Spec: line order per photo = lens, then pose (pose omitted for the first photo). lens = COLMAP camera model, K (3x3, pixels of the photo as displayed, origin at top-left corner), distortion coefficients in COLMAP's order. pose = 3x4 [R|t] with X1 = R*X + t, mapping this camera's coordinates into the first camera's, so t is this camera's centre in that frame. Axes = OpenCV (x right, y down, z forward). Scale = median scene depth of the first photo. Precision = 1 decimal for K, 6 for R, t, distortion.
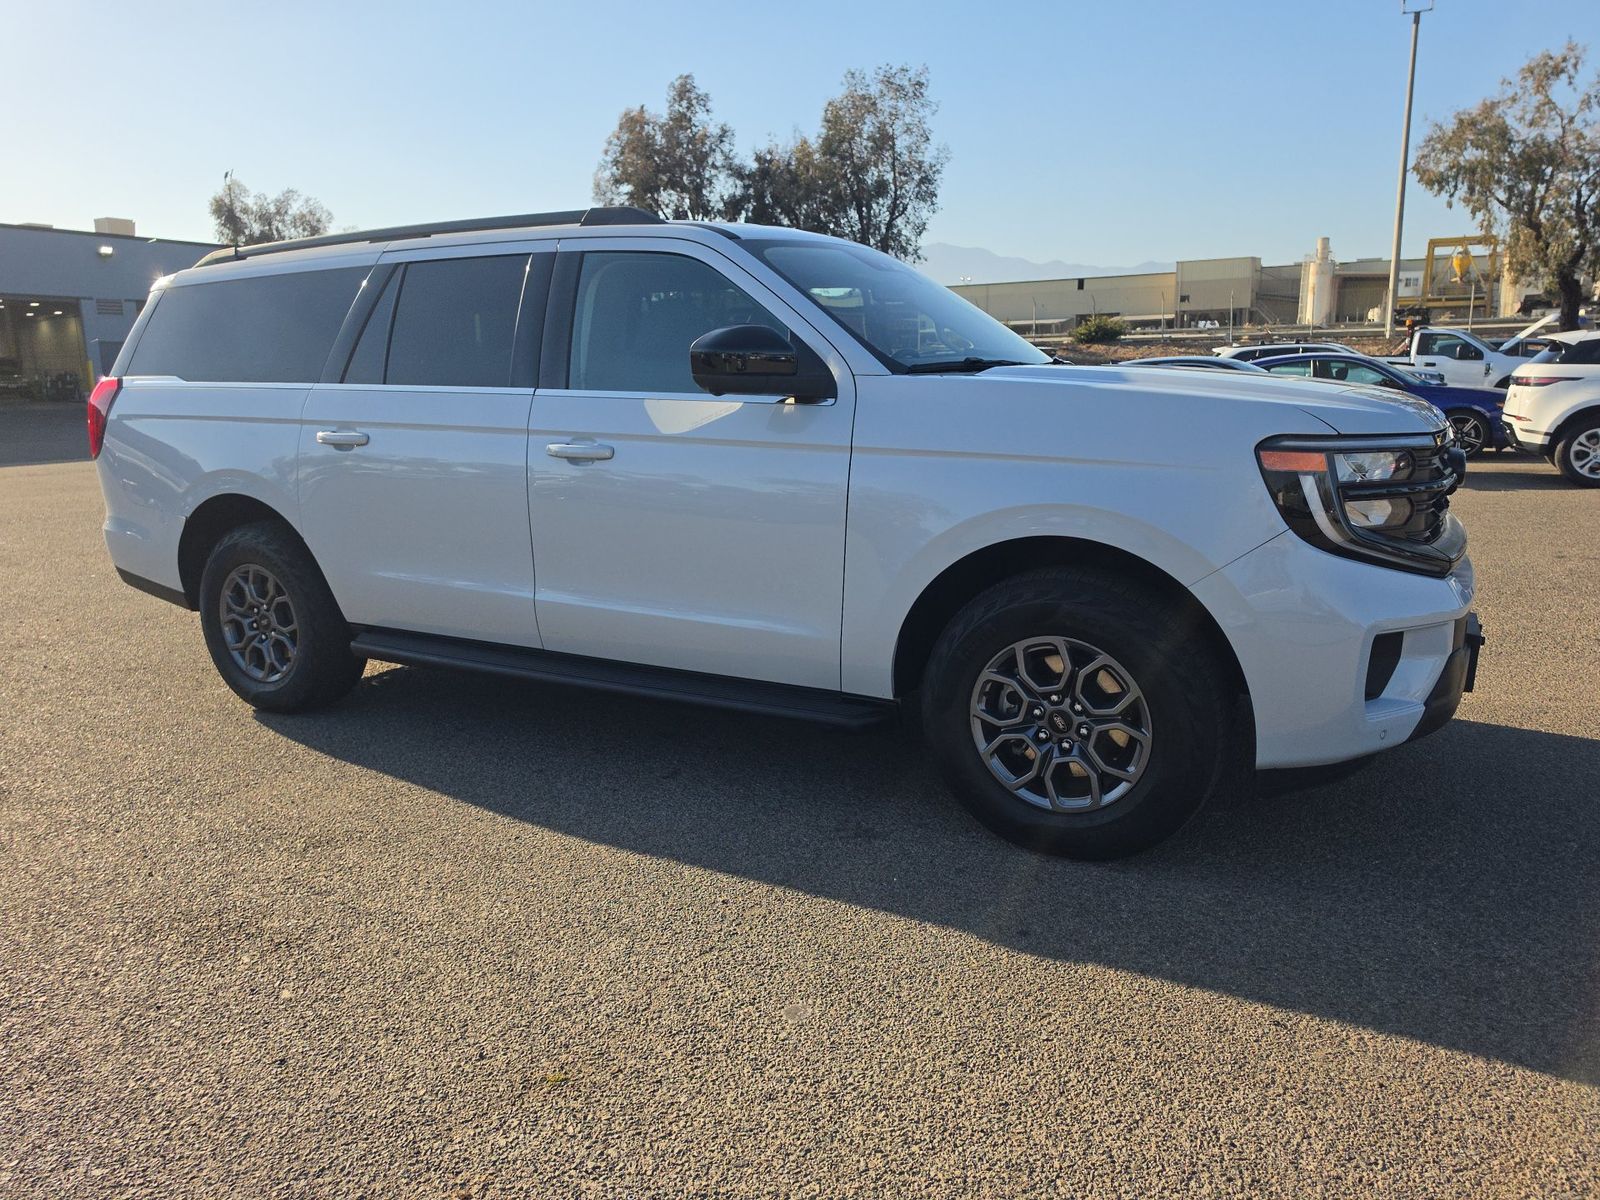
lens RADIAL K [[1145.7, 0, 800.1], [0, 1145.7, 603.8], [0, 0, 1]] dist [0.014365, -0.010190]
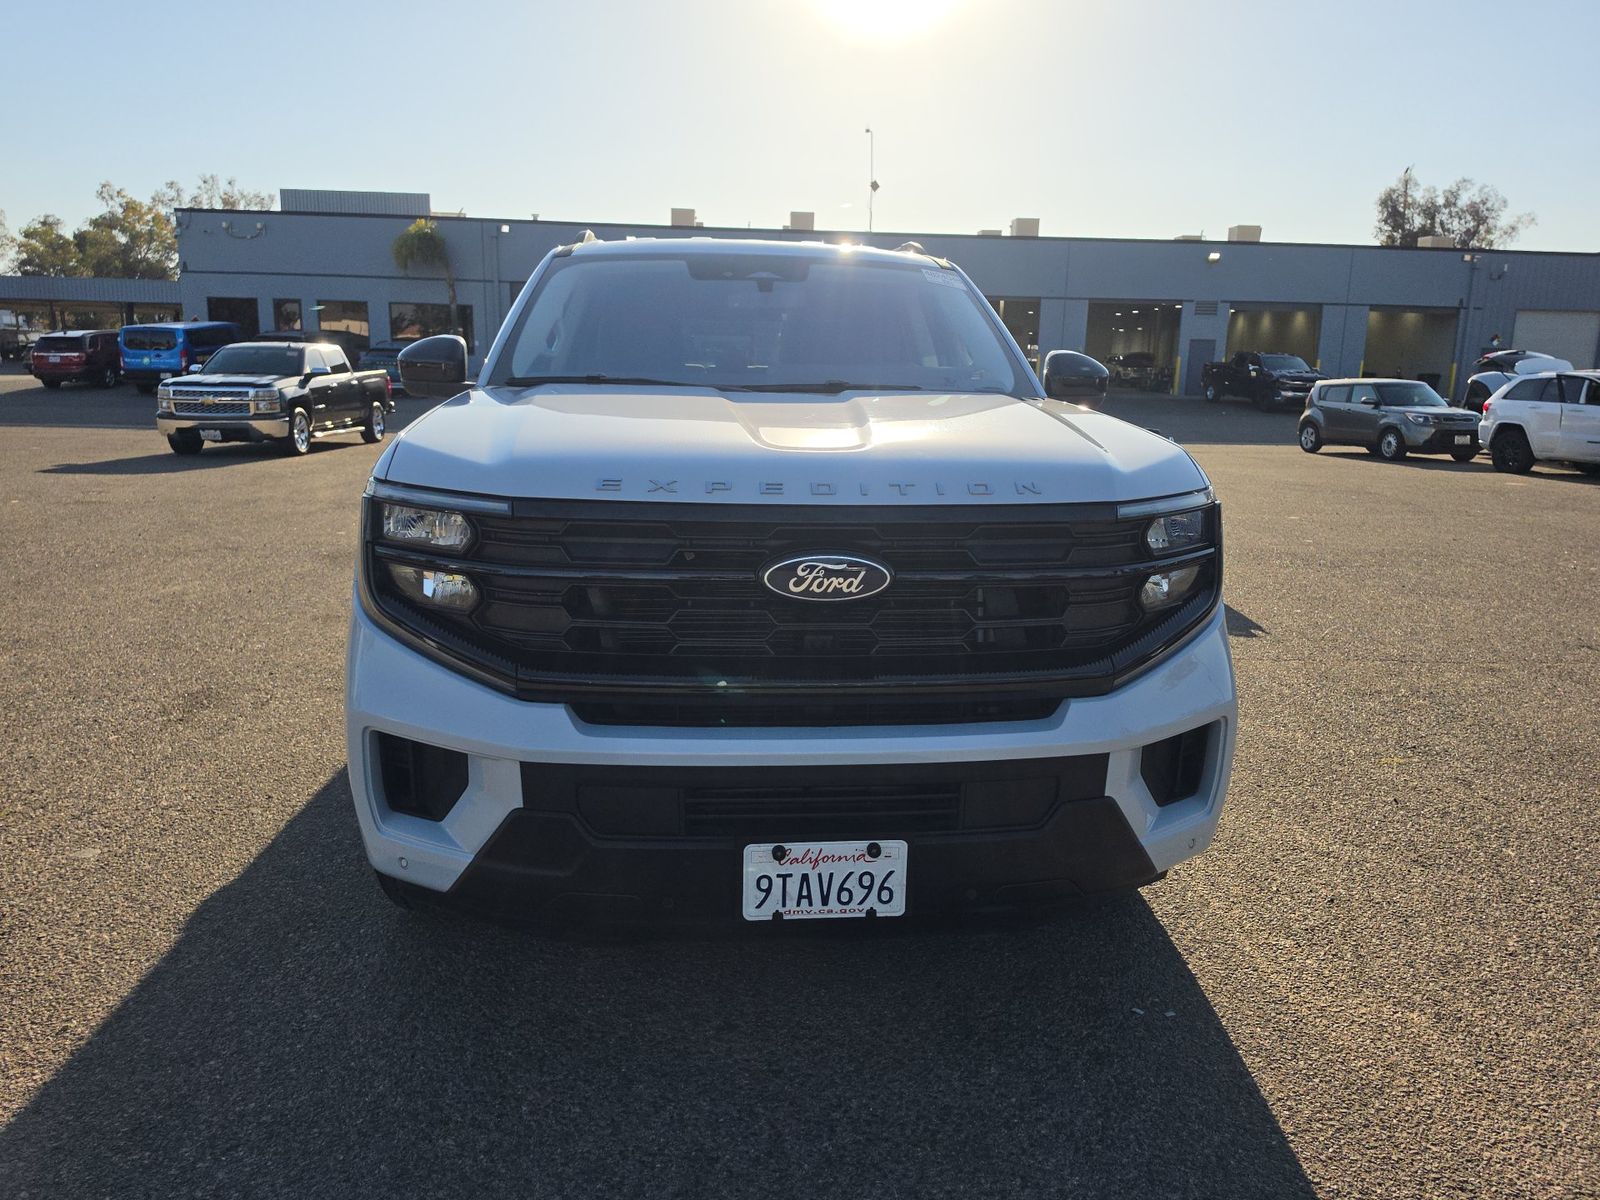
lens RADIAL K [[1145.7, 0, 796.3], [0, 1145.7, 598.1], [0, 0, 1]] dist [0.014365, -0.010190]
pose [[0.543639, 0.193568, -0.816693, 0.105293], [-0.194999, 0.975546, 0.101415, -0.016455], [0.816353, 0.104121, 0.568091, 0.062611]]
